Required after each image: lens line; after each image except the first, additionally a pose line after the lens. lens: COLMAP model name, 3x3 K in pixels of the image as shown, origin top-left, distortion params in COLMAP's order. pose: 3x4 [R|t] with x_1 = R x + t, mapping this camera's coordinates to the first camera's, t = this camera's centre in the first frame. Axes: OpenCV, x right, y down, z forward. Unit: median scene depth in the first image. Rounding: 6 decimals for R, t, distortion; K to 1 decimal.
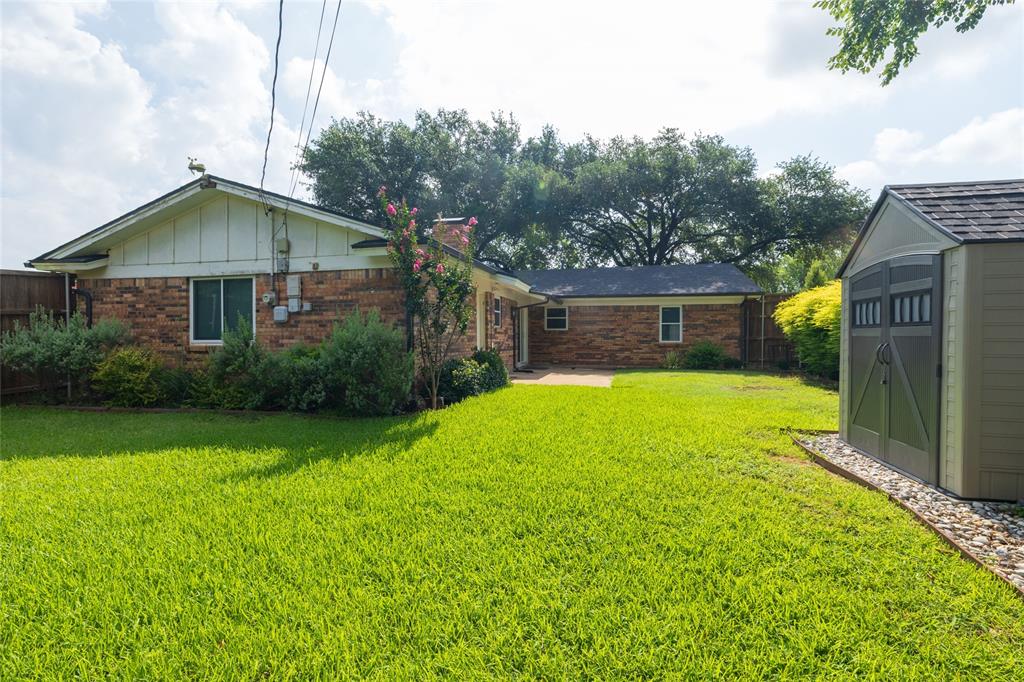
lens RADIAL K [[488.2, 0, 509.7], [0, 488.2, 331.7], [0, 0, 1]] dist [-0.000133, 0.000332]
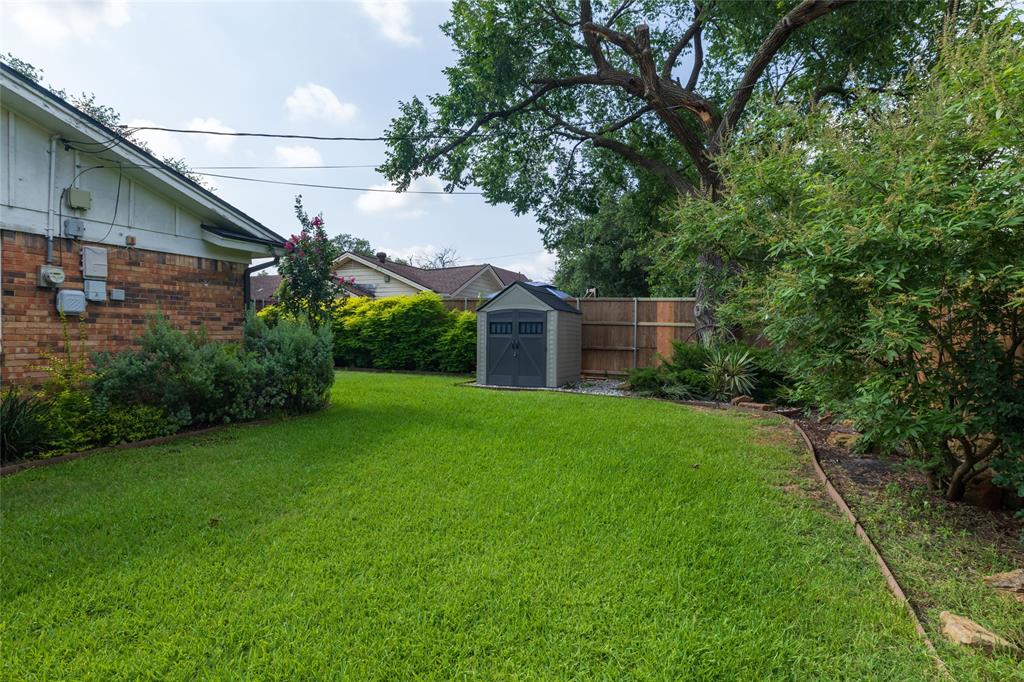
lens RADIAL K [[550.4, 0, 512.3], [0, 550.4, 329.0], [0, 0, 1]] dist [0.000207, 0.000185]
pose [[0.131155, 0.012434, 0.991284, -1.151054], [-0.017692, 0.999791, -0.010200, -0.002992], [-0.991204, -0.016200, 0.131348, 0.321325]]
